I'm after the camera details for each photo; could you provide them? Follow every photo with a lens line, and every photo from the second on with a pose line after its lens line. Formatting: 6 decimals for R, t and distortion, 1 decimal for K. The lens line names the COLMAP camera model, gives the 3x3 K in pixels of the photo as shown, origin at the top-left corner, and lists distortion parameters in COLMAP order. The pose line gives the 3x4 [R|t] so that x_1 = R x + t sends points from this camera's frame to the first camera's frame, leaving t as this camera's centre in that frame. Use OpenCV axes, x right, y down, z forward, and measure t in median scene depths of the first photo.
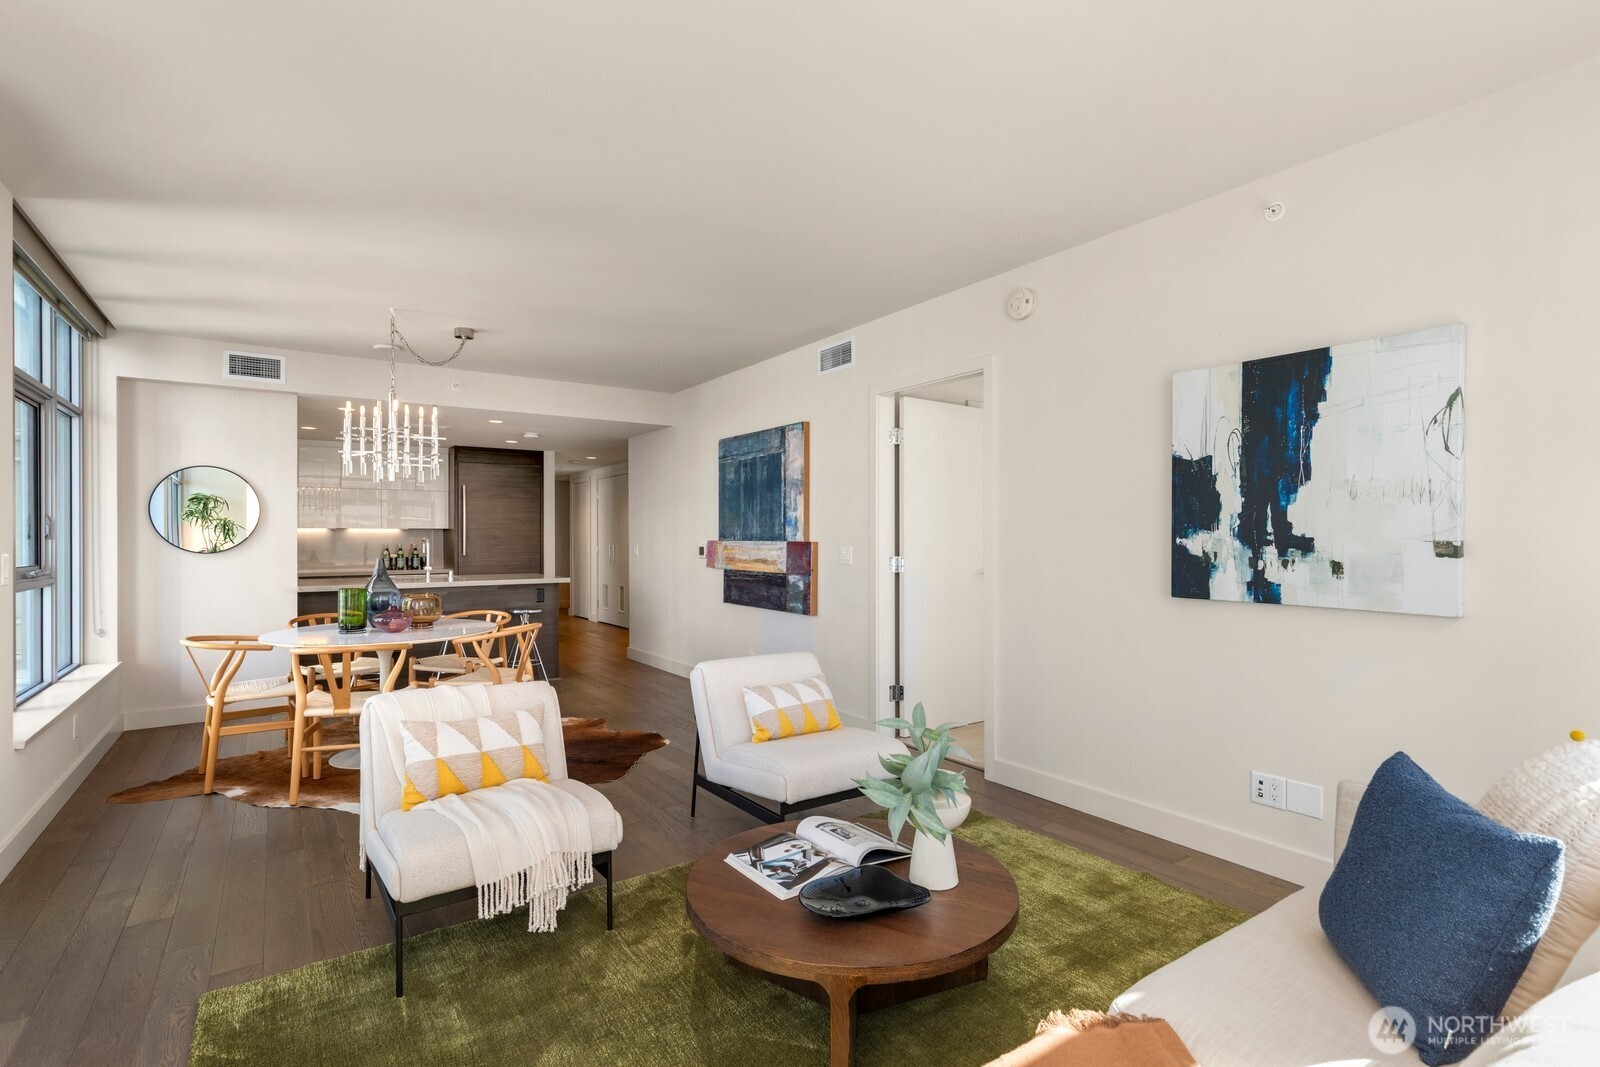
lens RADIAL K [[735.4, 0, 802.2], [0, 735.4, 542.2], [0, 0, 1]] dist [0.010819, -0.000524]
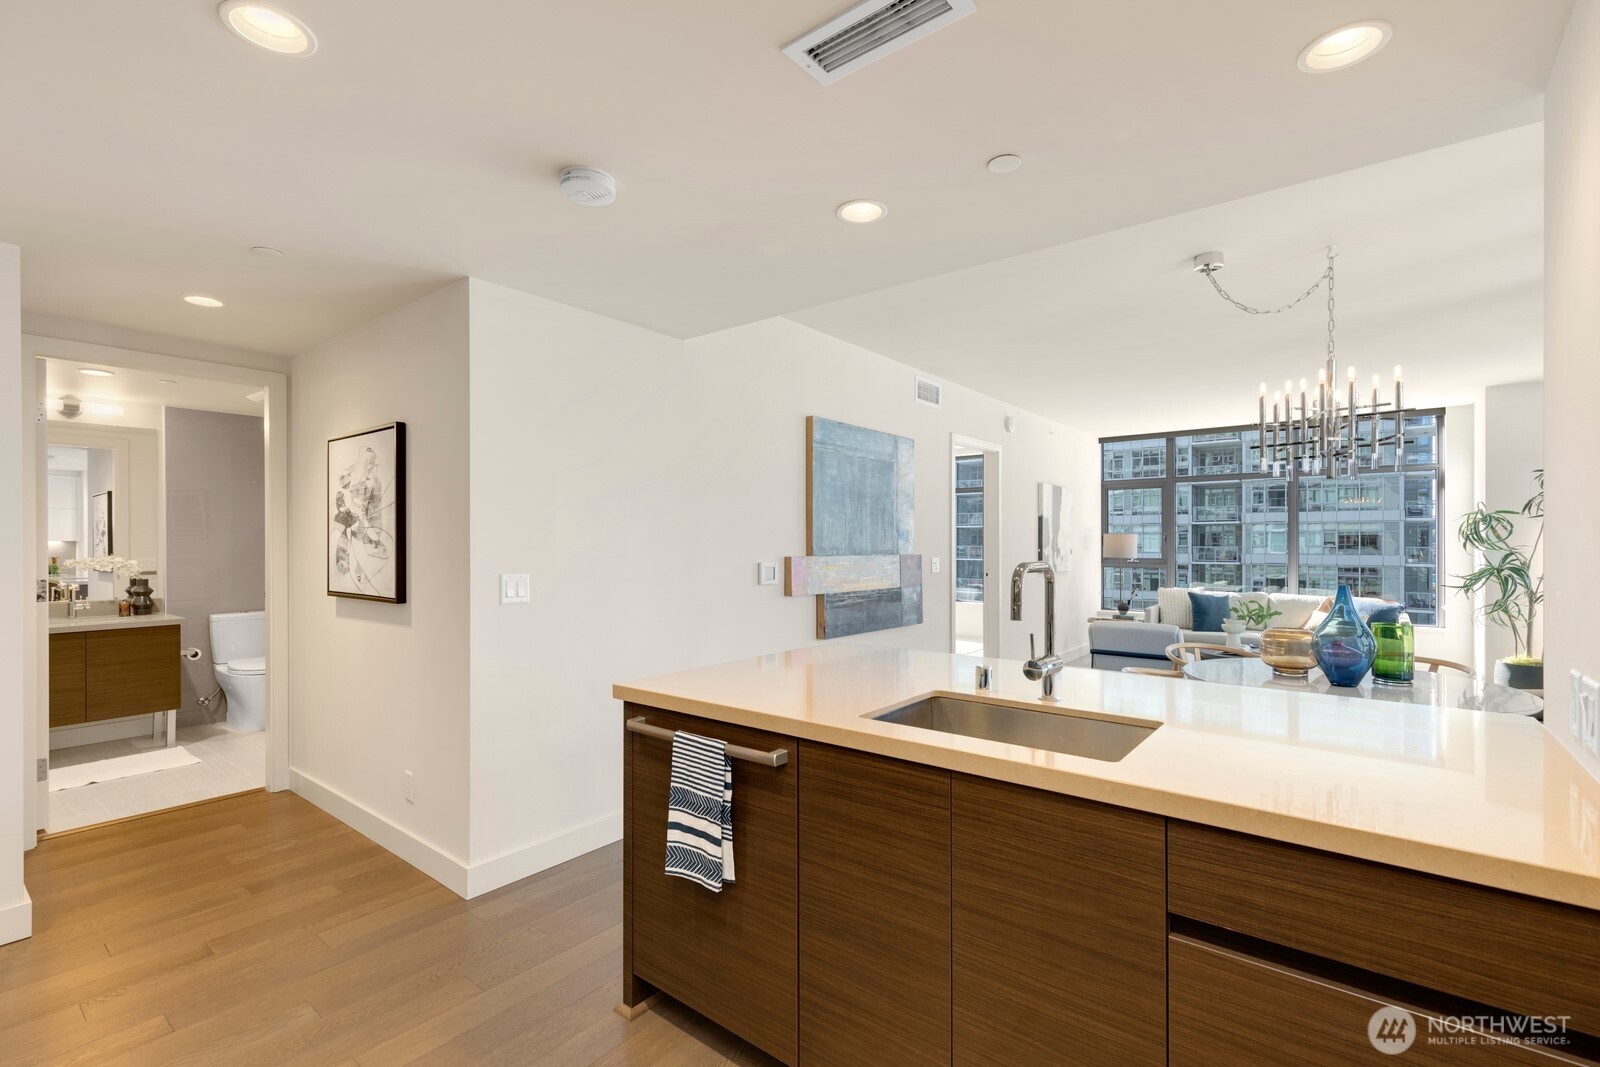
lens RADIAL K [[721.5, 0, 815.0], [0, 721.5, 543.8], [0, 0, 1]] dist [0.004851, -0.000641]
pose [[-0.296684, -0.005022, 0.954963, -0.892978], [0.001784, 0.999982, 0.005813, -0.021278], [-0.954974, 0.003428, -0.296669, 1.376261]]
